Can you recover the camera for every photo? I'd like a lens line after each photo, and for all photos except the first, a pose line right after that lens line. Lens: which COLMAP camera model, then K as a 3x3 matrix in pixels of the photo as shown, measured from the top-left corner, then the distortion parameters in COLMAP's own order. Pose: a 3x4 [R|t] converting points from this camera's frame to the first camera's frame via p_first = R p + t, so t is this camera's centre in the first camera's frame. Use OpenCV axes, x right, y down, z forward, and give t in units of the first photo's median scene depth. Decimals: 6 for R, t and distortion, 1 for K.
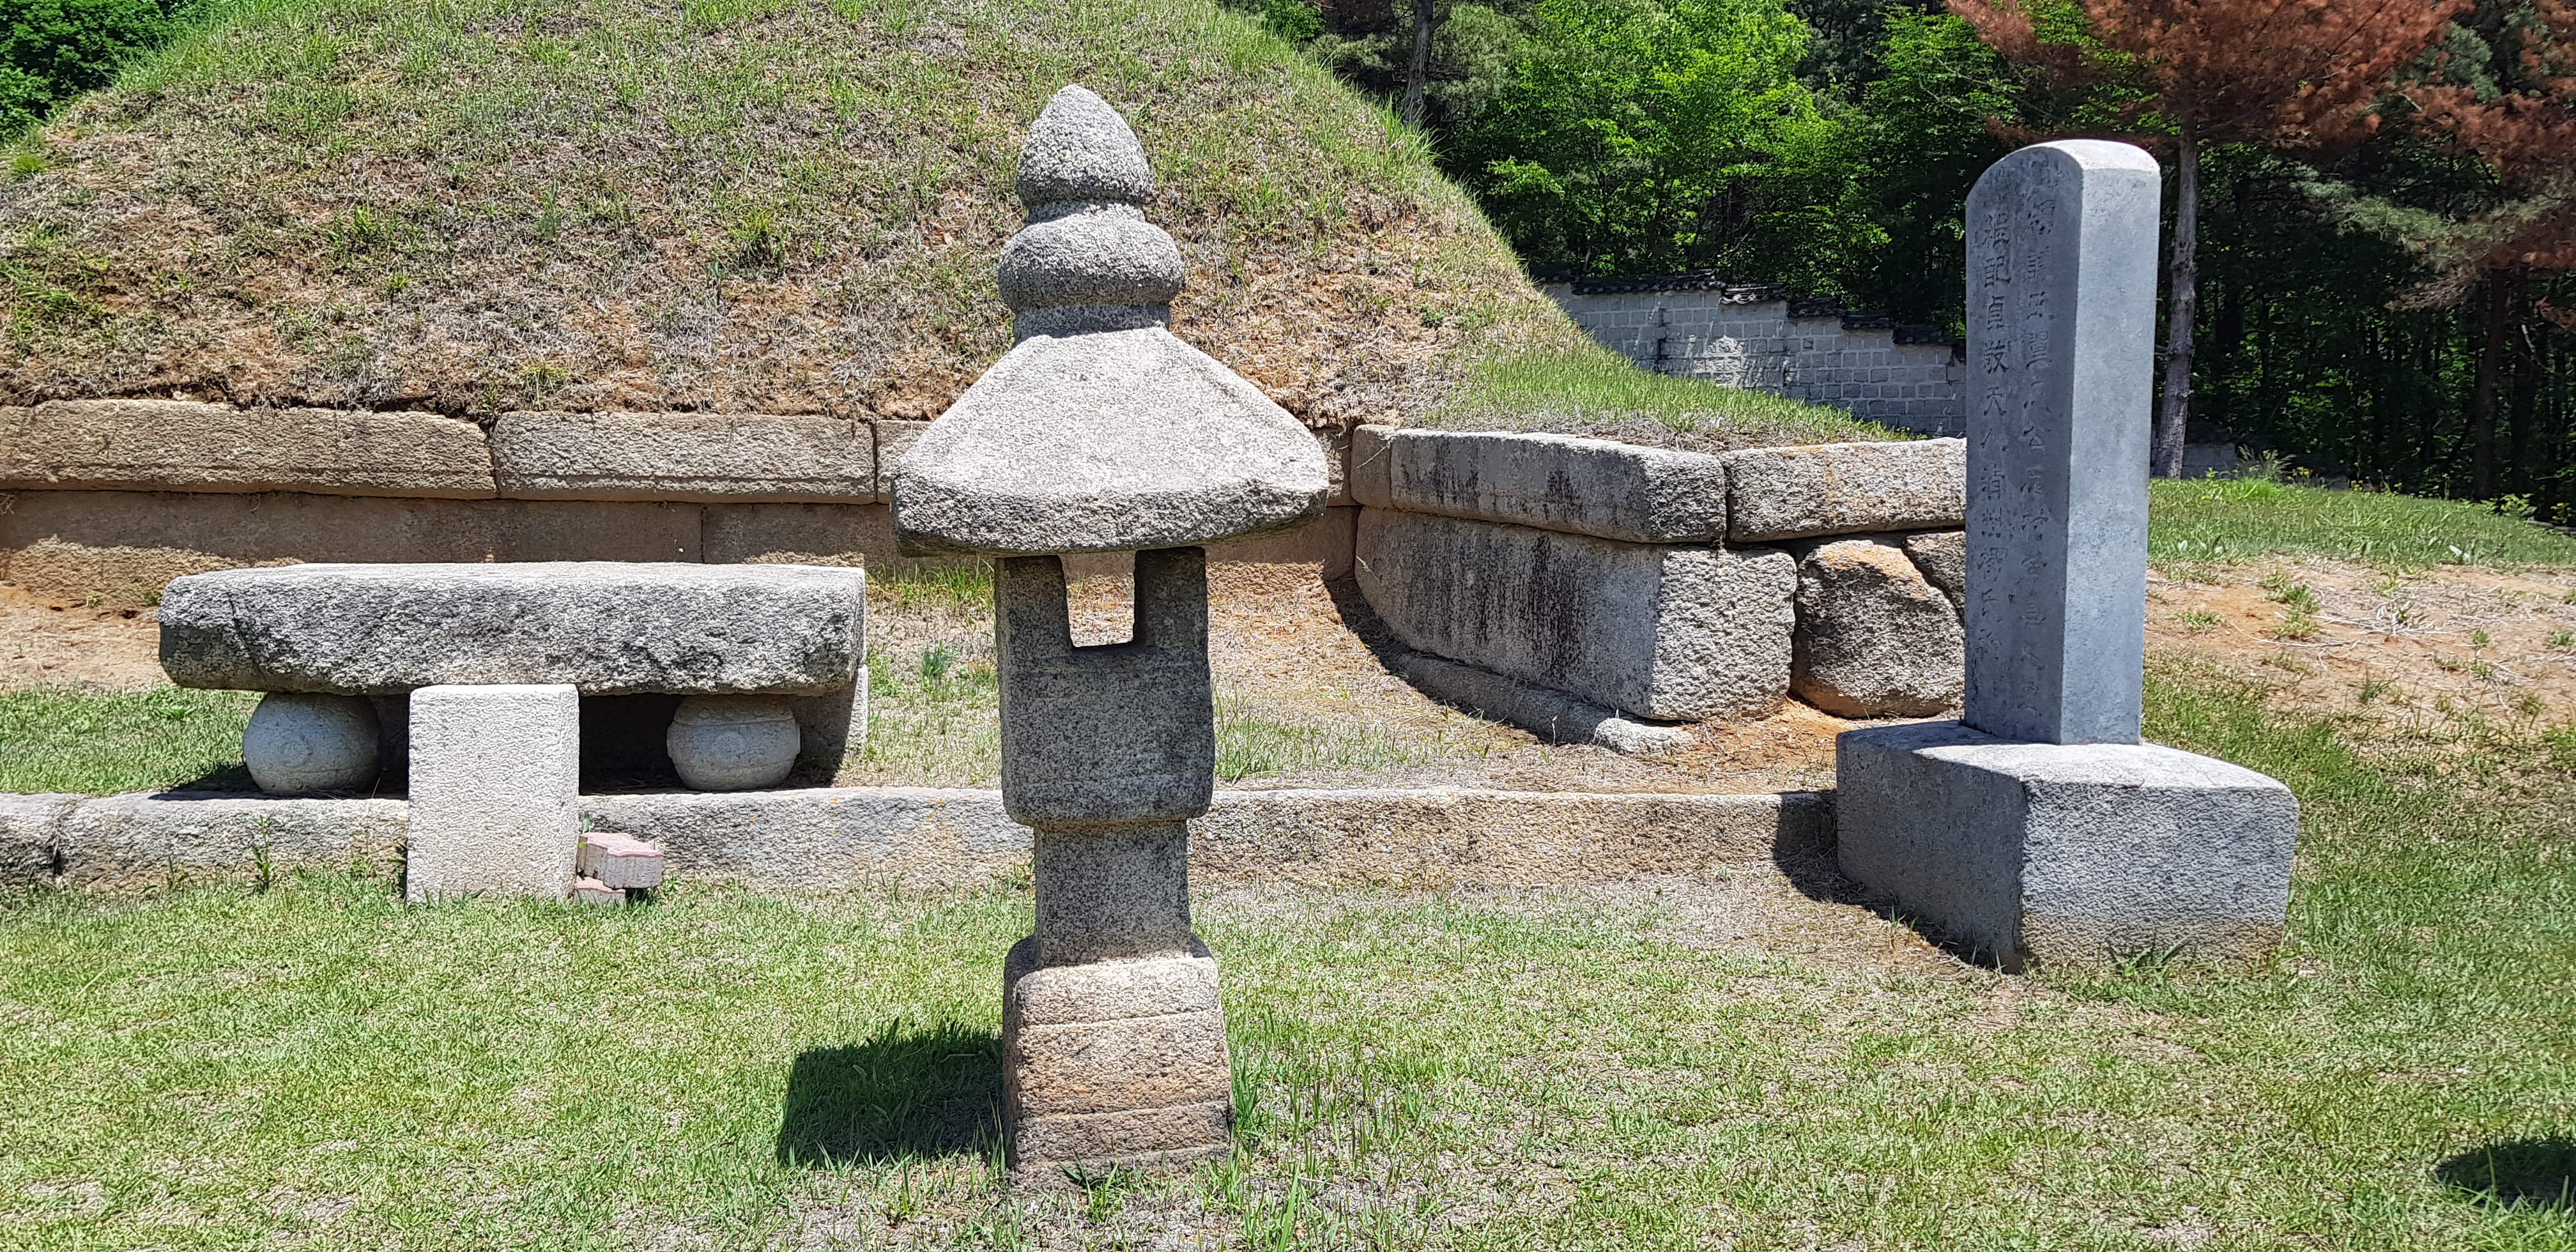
lens RADIAL K [[2015.7, 0, 1265.6], [0, 2015.7, 609.4], [0, 0, 1]] dist [0.102673, -0.180727]
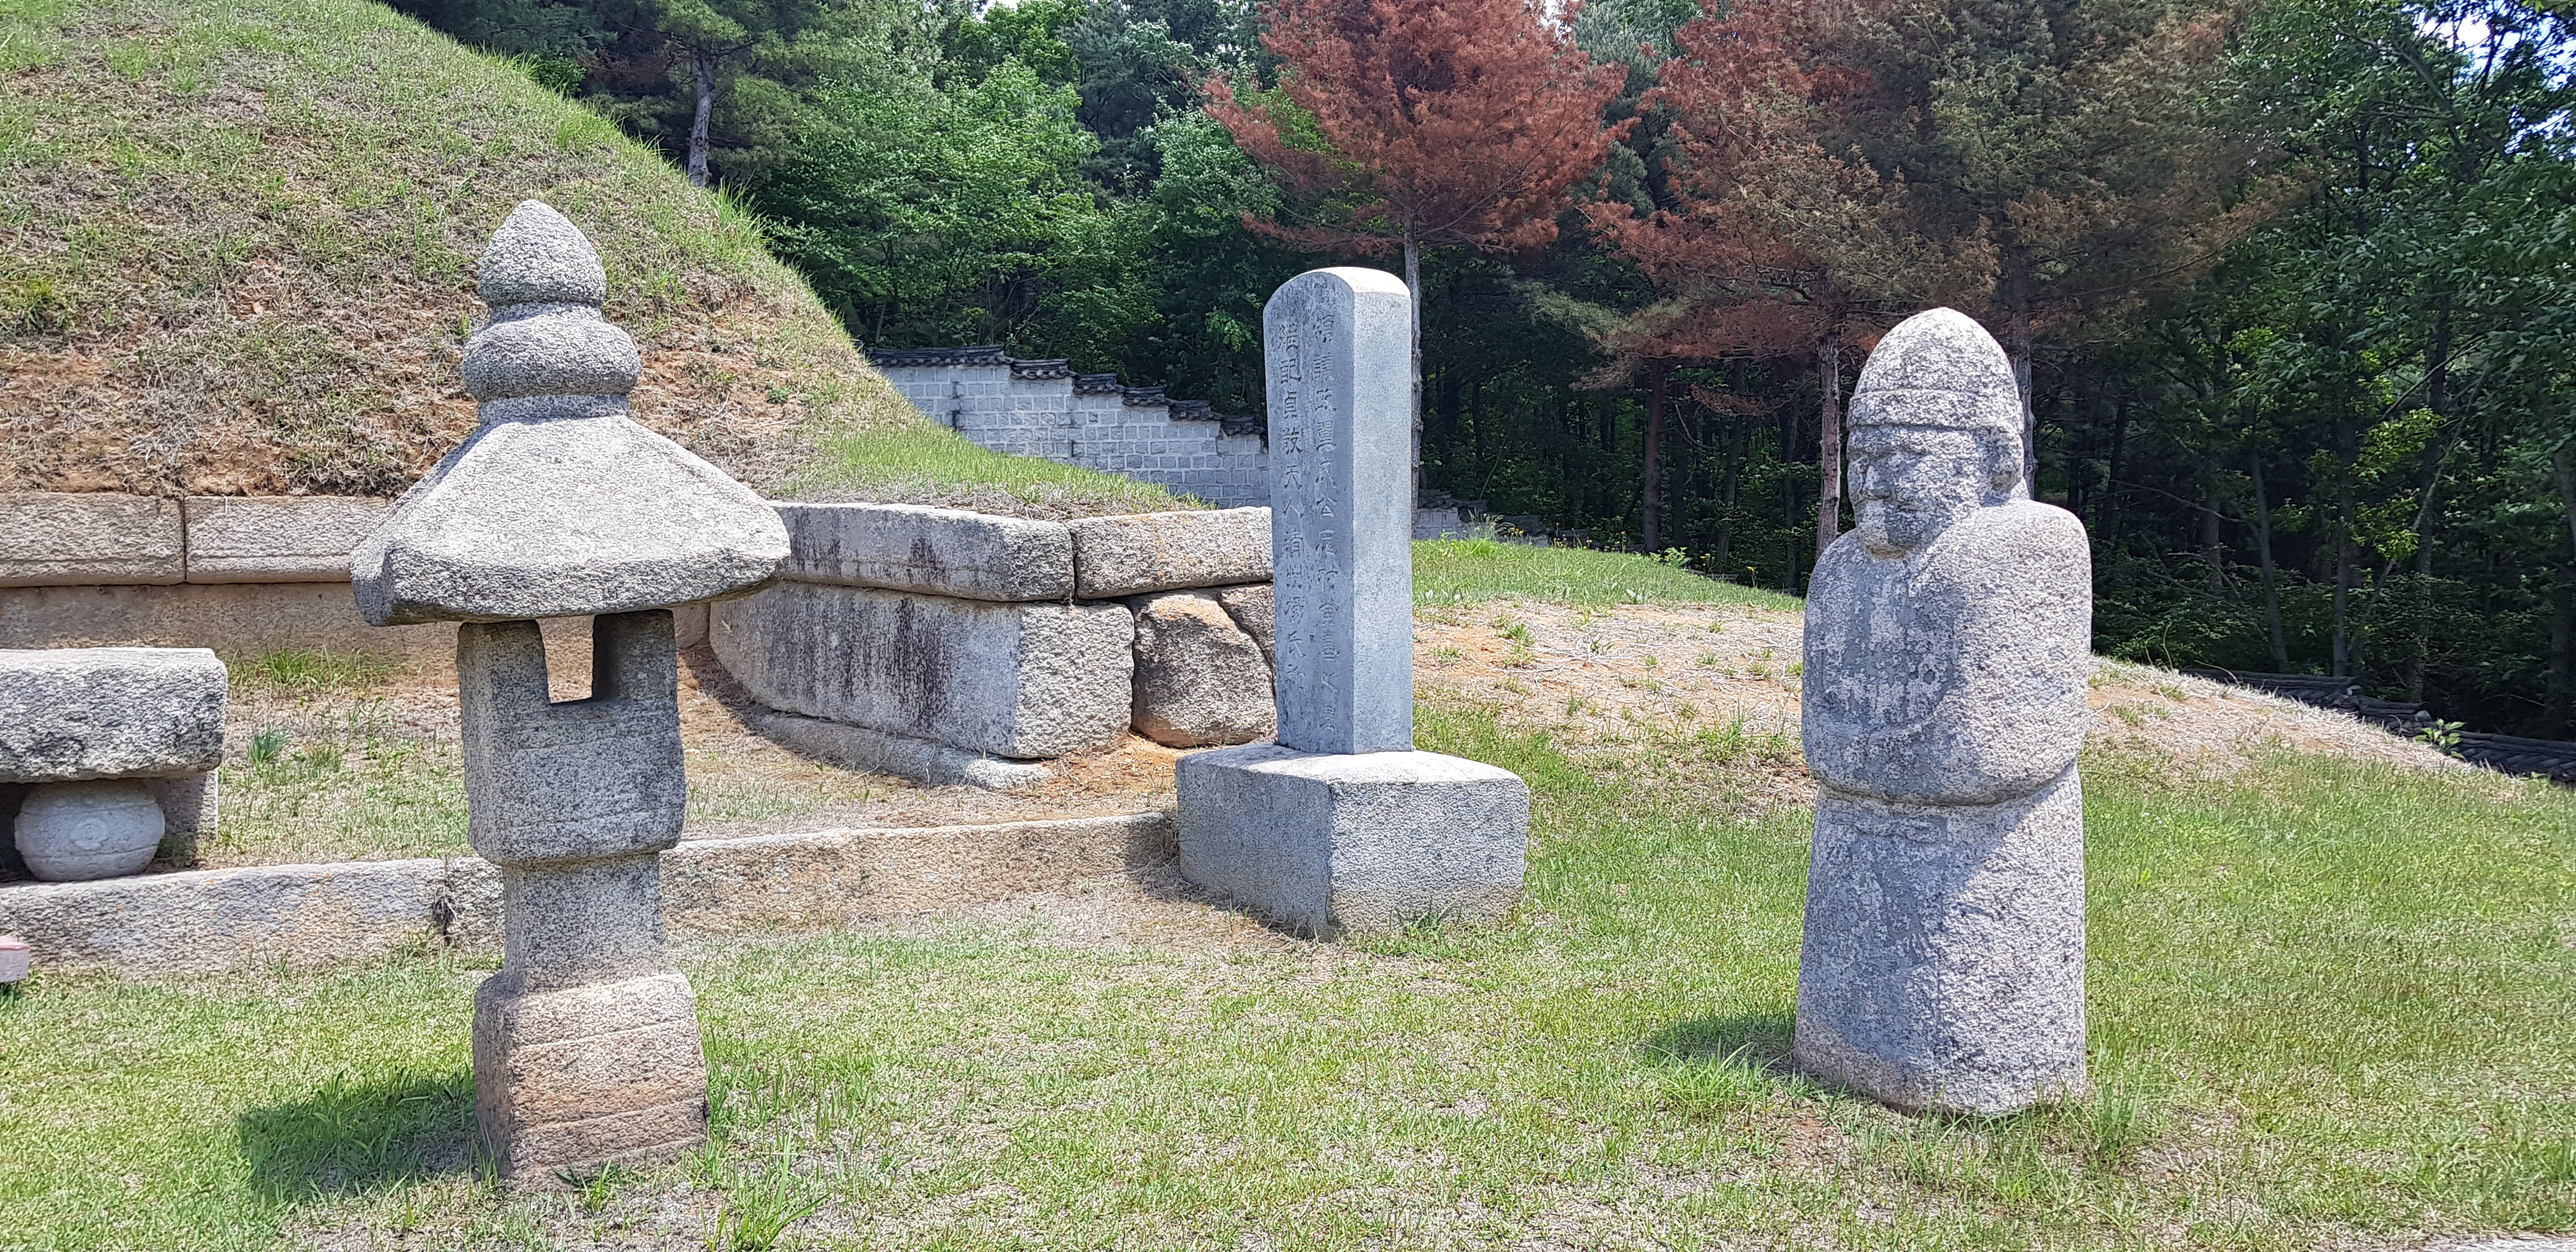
lens RADIAL K [[2015.7, 0, 1265.6], [0, 2015.7, 609.4], [0, 0, 1]] dist [0.102673, -0.180727]
pose [[0.940165, -0.027717, 0.339590, -0.056847], [0.039088, 0.998879, -0.026689, 0.007190], [-0.338470, 0.038366, 0.940195, -0.103145]]
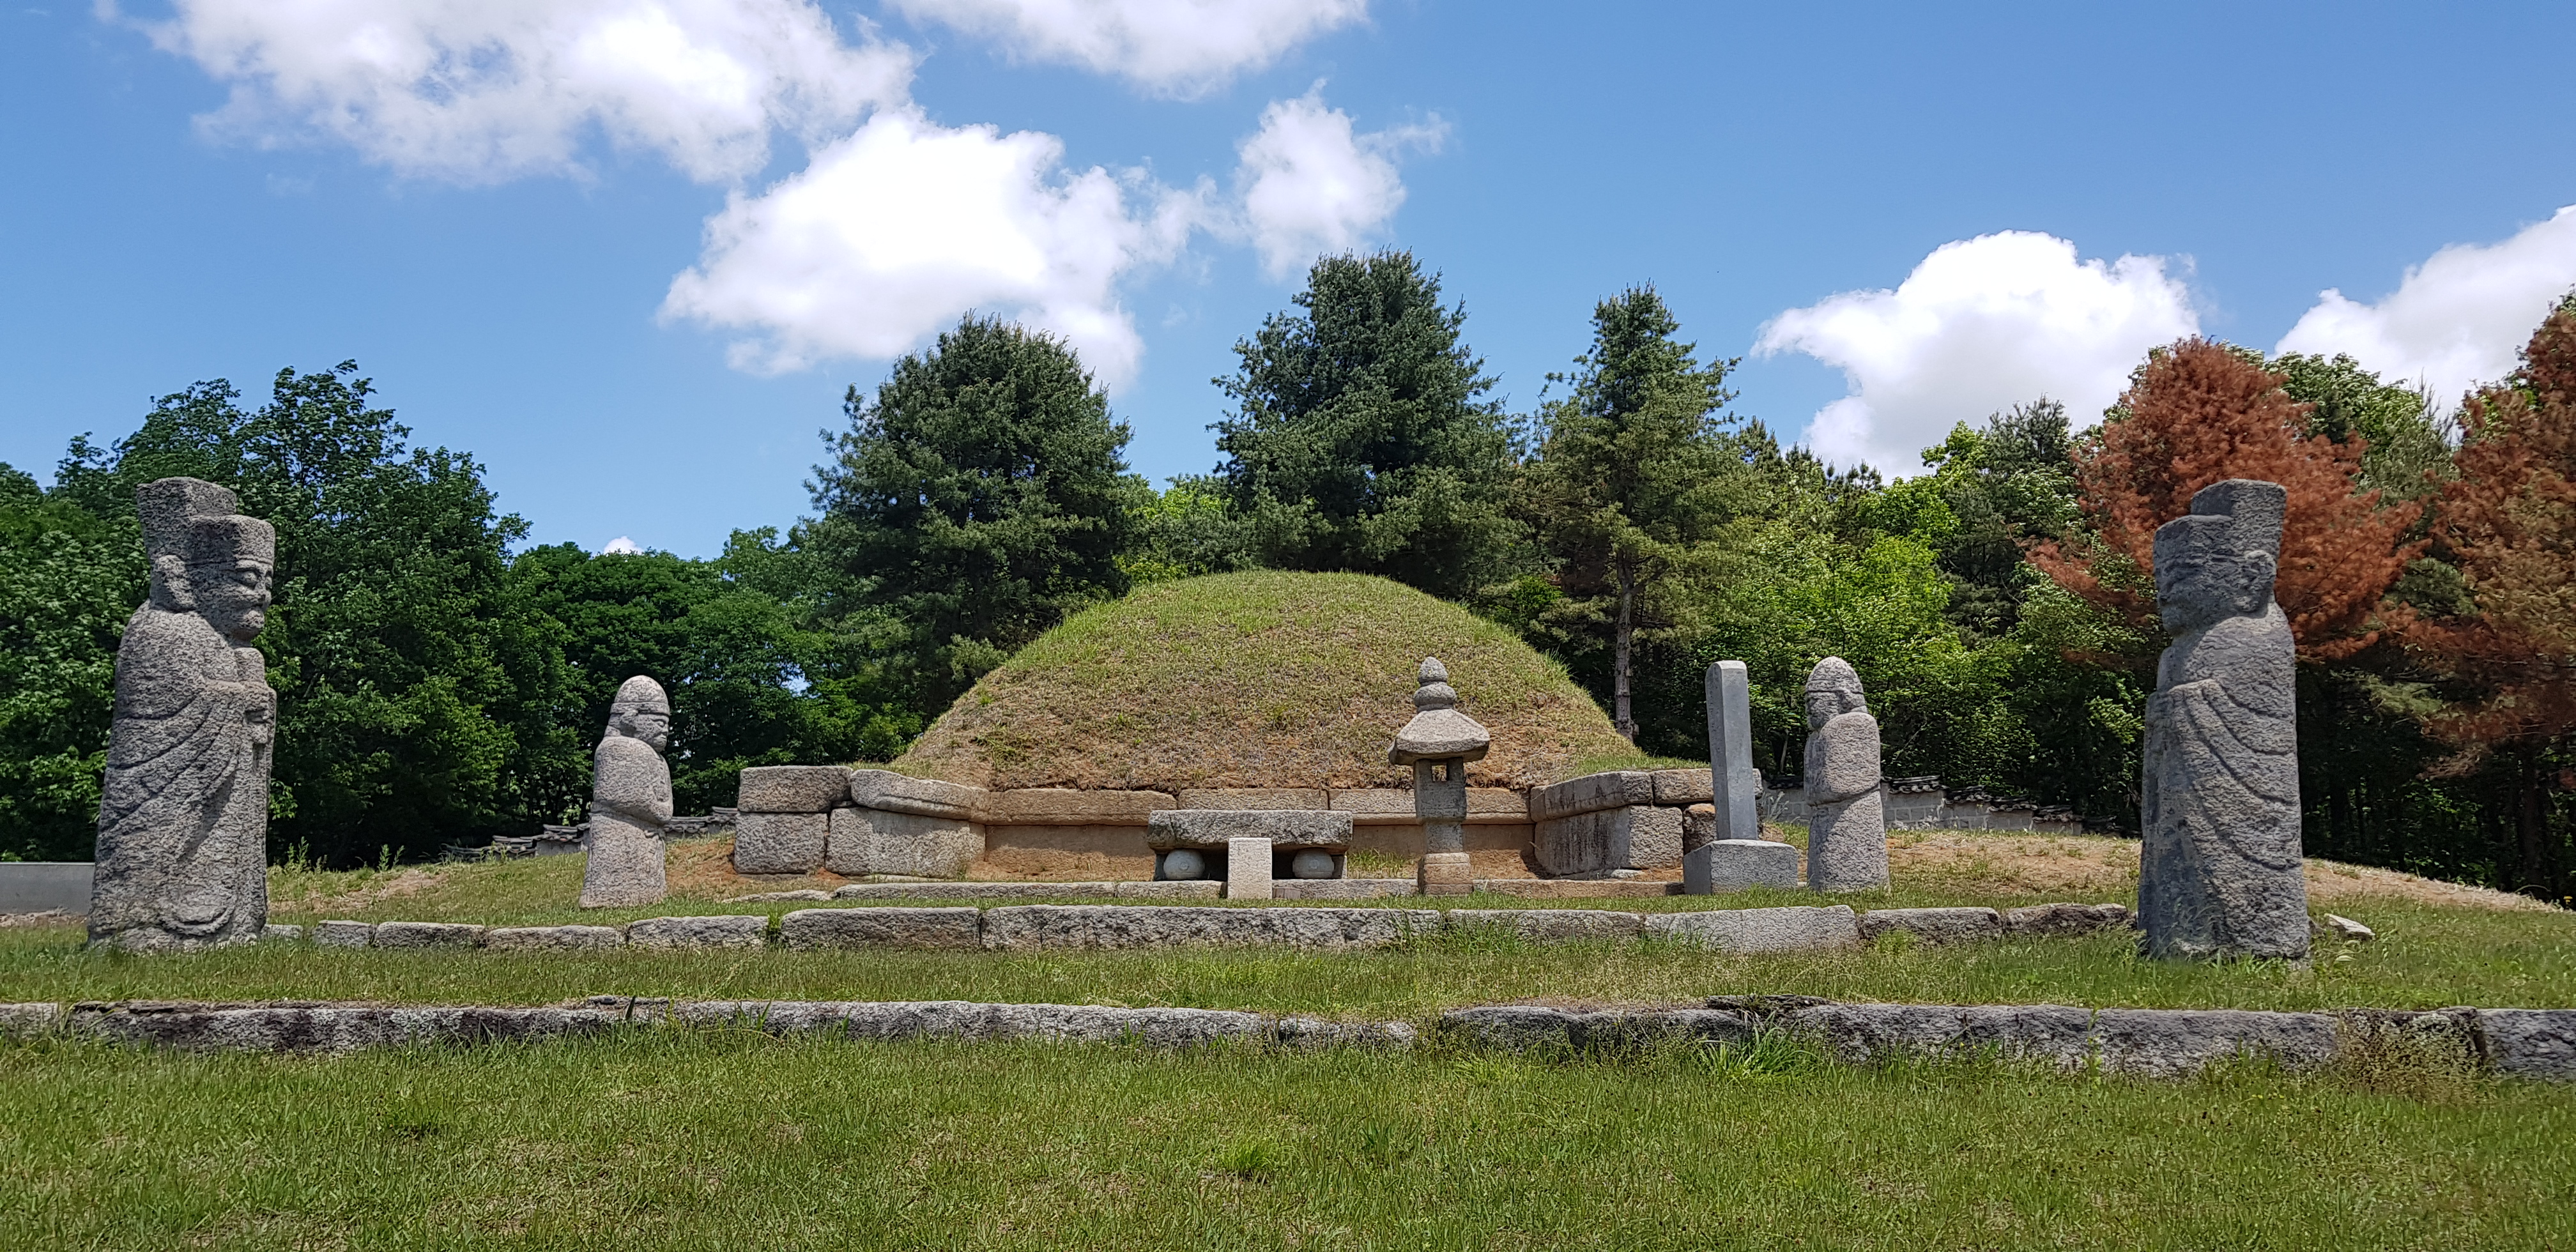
lens RADIAL K [[2015.7, 0, 1265.6], [0, 2015.7, 609.4], [0, 0, 1]] dist [0.102673, -0.180727]
pose [[0.990671, -0.040830, -0.130017, 0.070856], [0.005188, 0.964671, -0.263406, 0.440383], [0.136178, 0.260274, 0.955883, -1.806350]]
